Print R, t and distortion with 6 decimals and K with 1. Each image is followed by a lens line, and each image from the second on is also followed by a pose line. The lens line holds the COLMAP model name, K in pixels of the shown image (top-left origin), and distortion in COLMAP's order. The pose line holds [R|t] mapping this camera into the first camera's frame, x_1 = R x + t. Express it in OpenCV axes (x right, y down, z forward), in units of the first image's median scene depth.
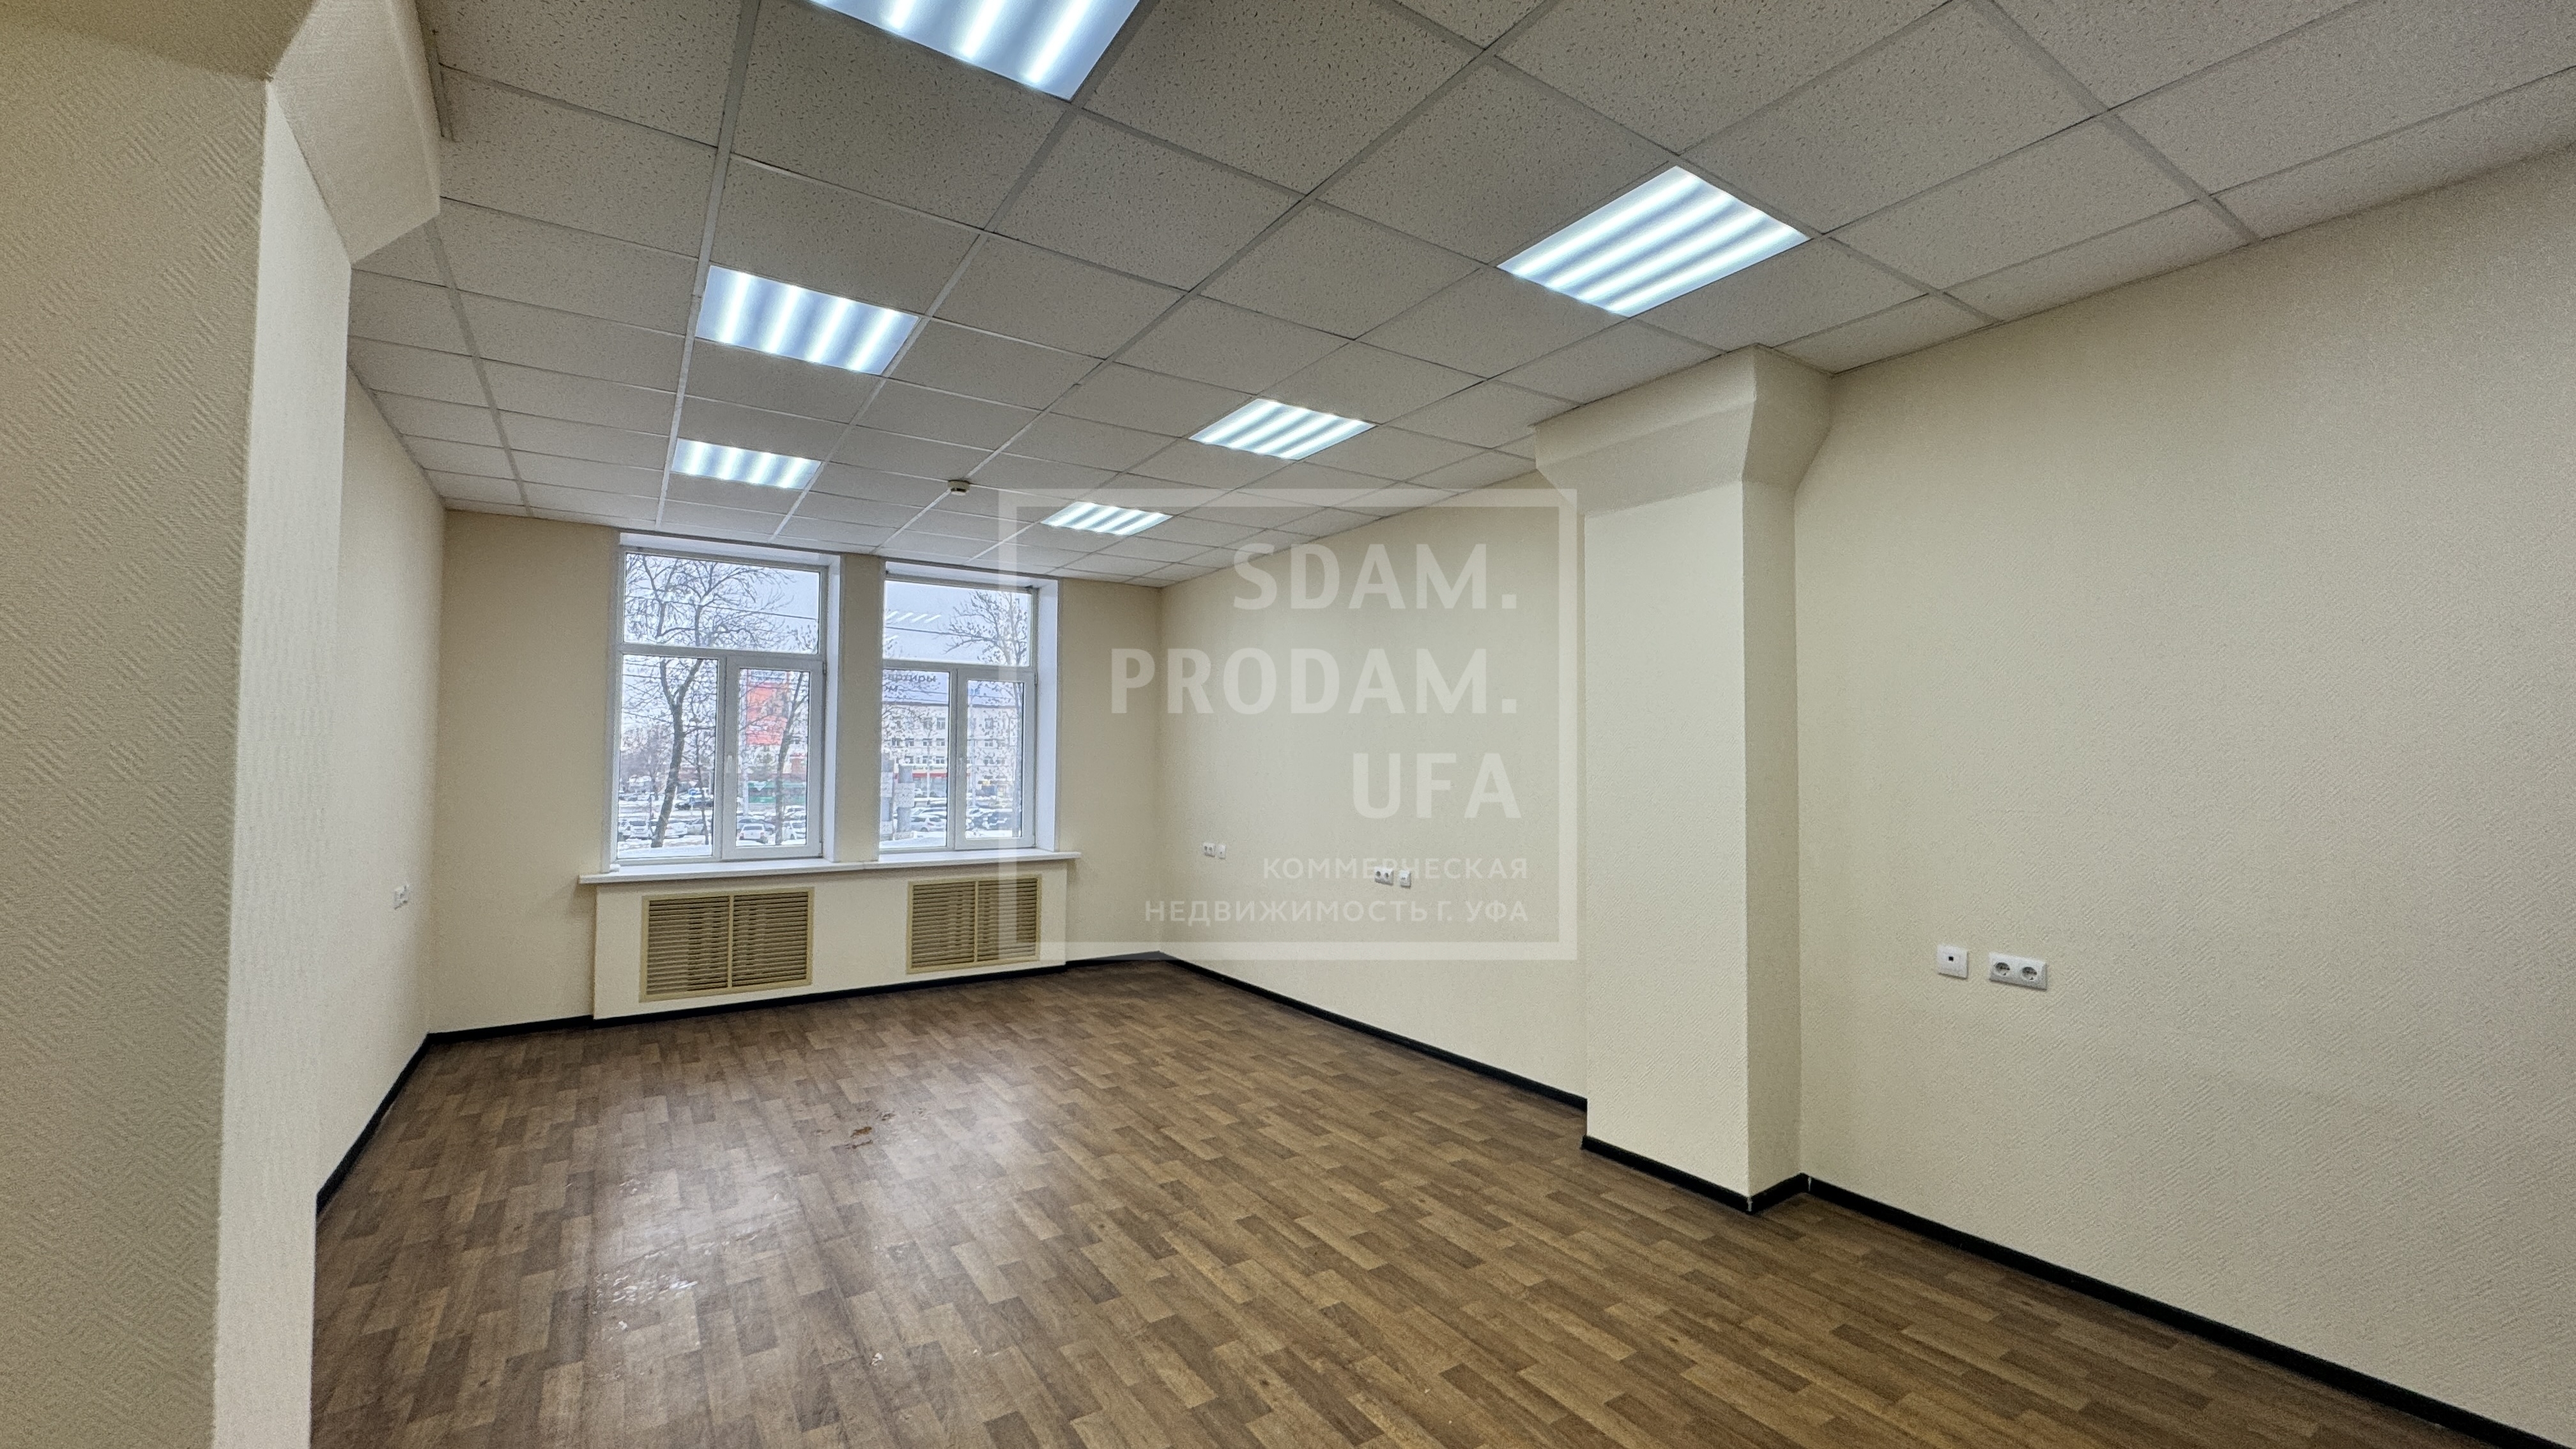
lens RADIAL K [[1022.9, 0, 1284.7], [0, 1022.9, 727.4], [0, 0, 1]] dist [0.000791, -0.000690]
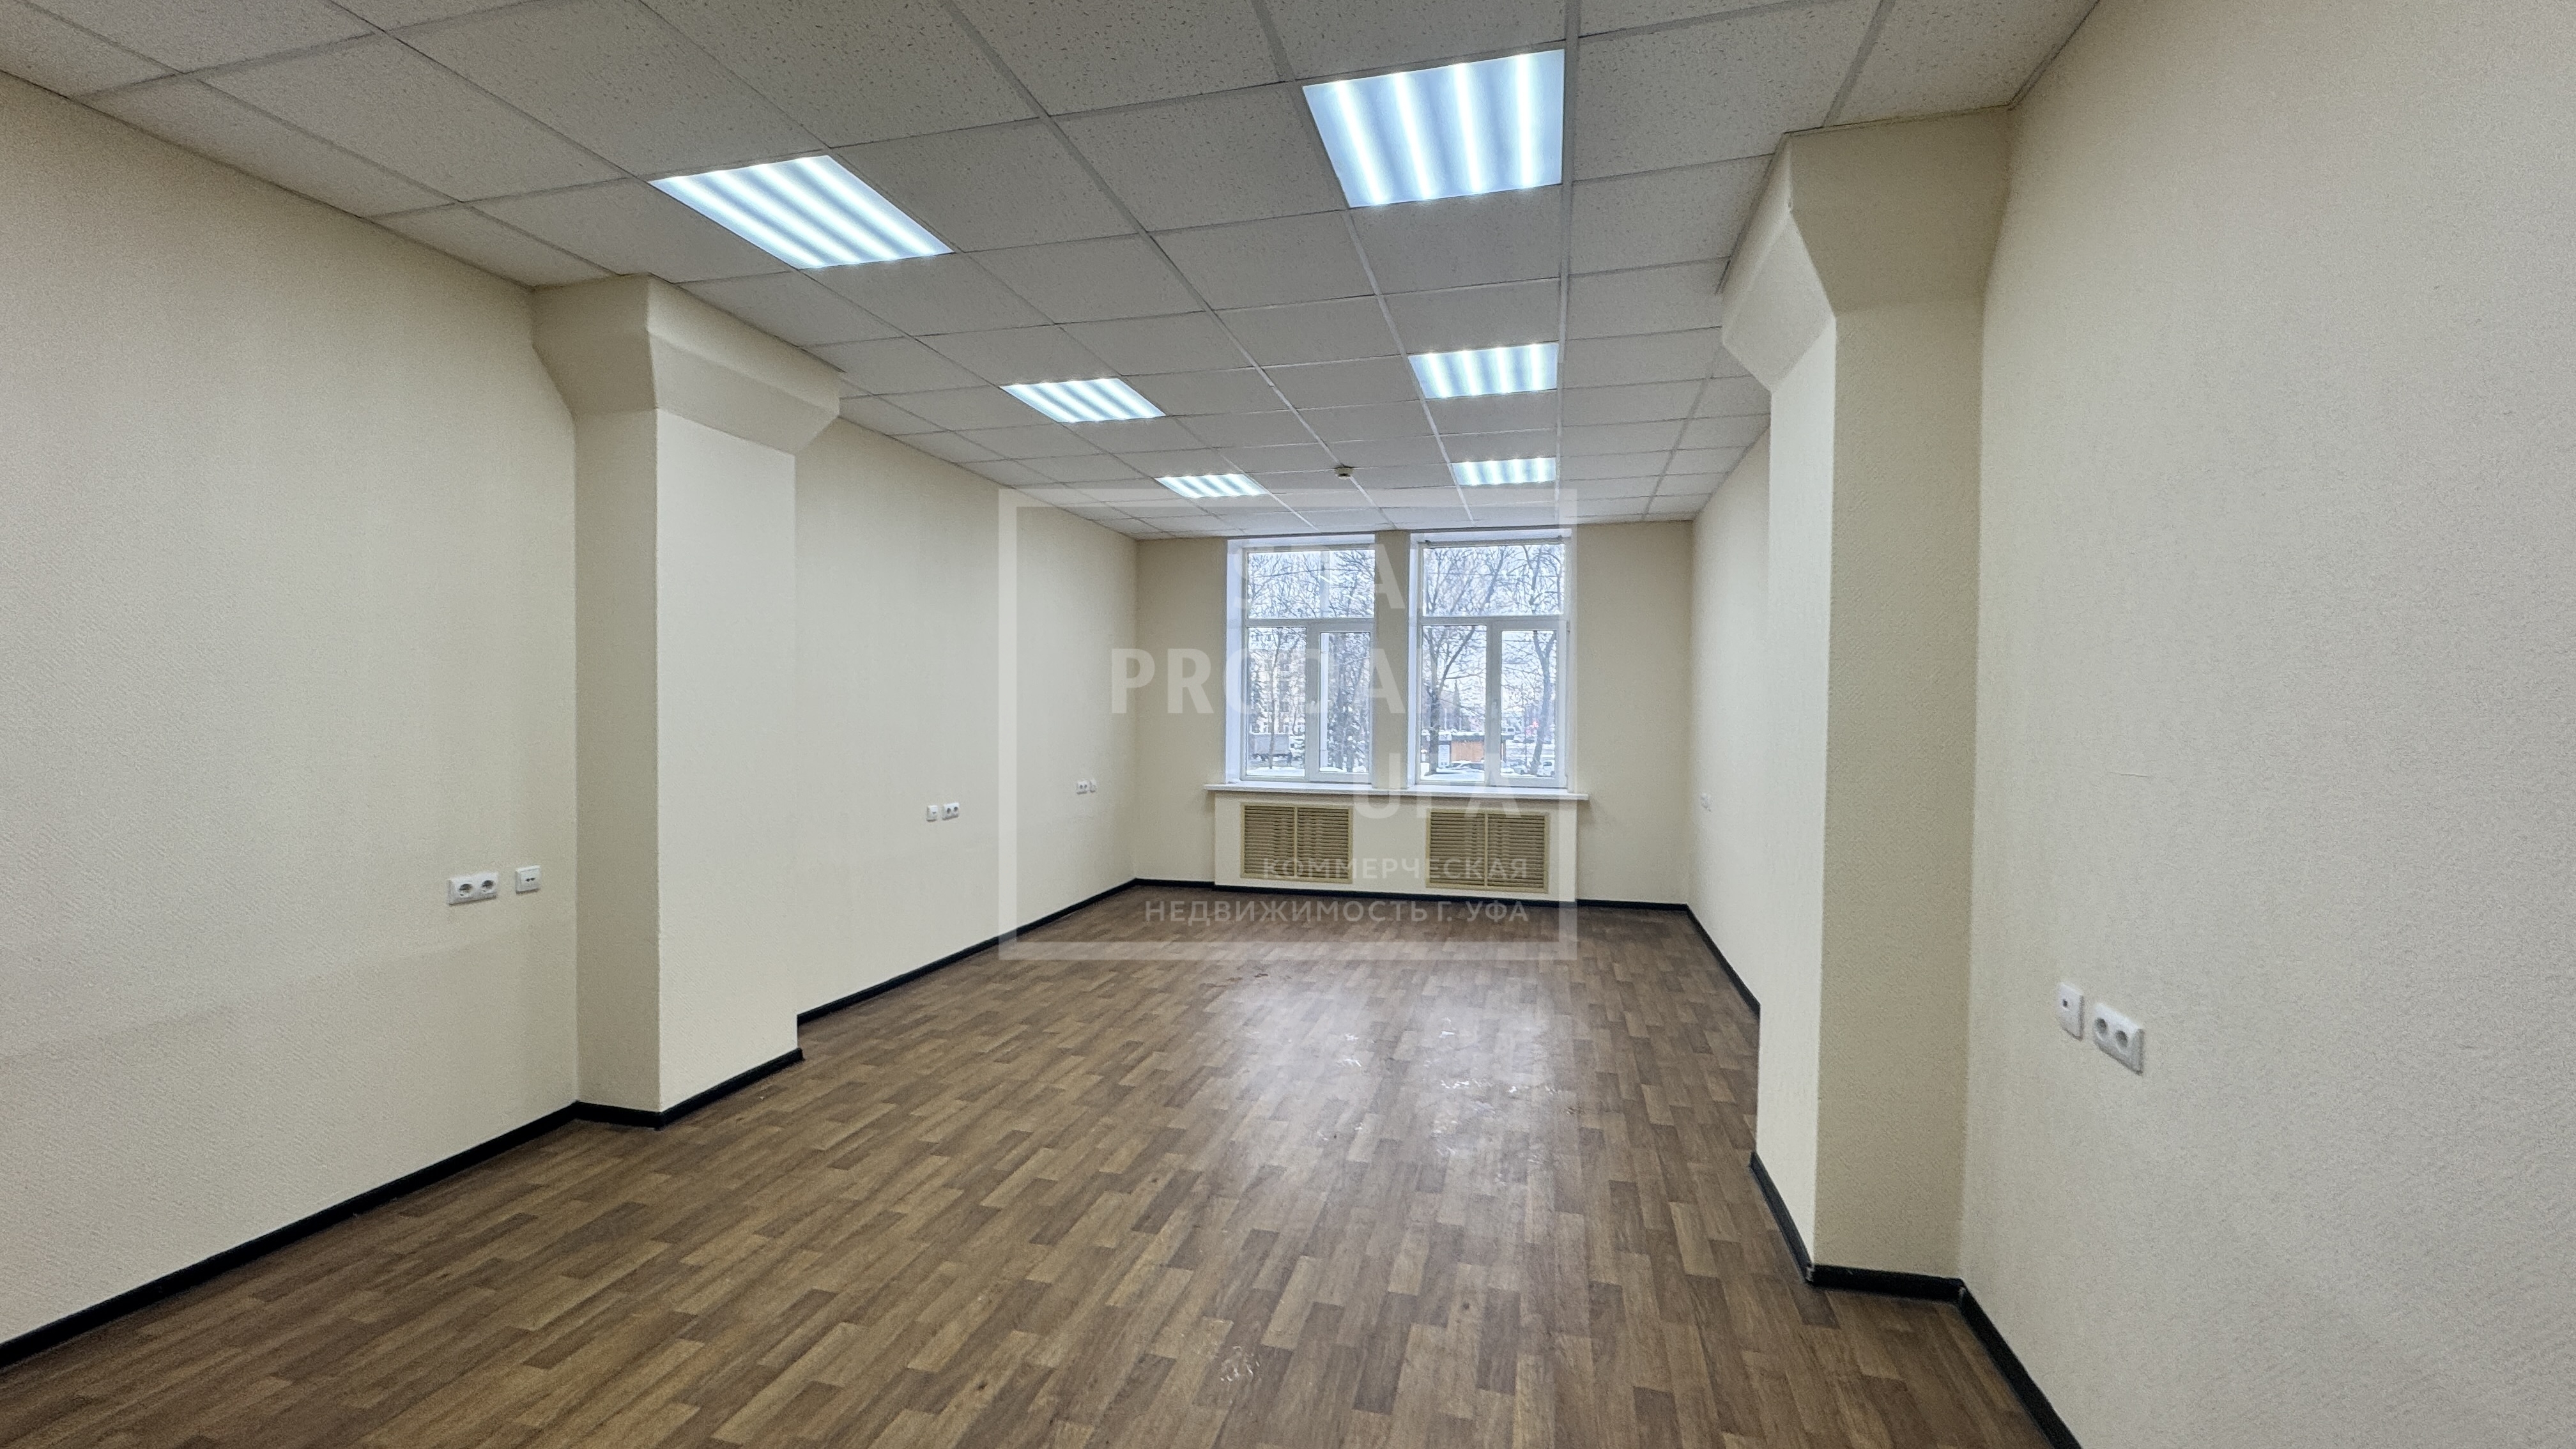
lens RADIAL K [[1022.9, 0, 1286.7], [0, 1022.9, 727.7], [0, 0, 1]] dist [0.000791, -0.000690]
pose [[0.668863, 0.014936, -0.743236, 0.705122], [0.022017, 0.998962, 0.039889, 0.016611], [0.743060, -0.043044, 0.667839, 0.196115]]
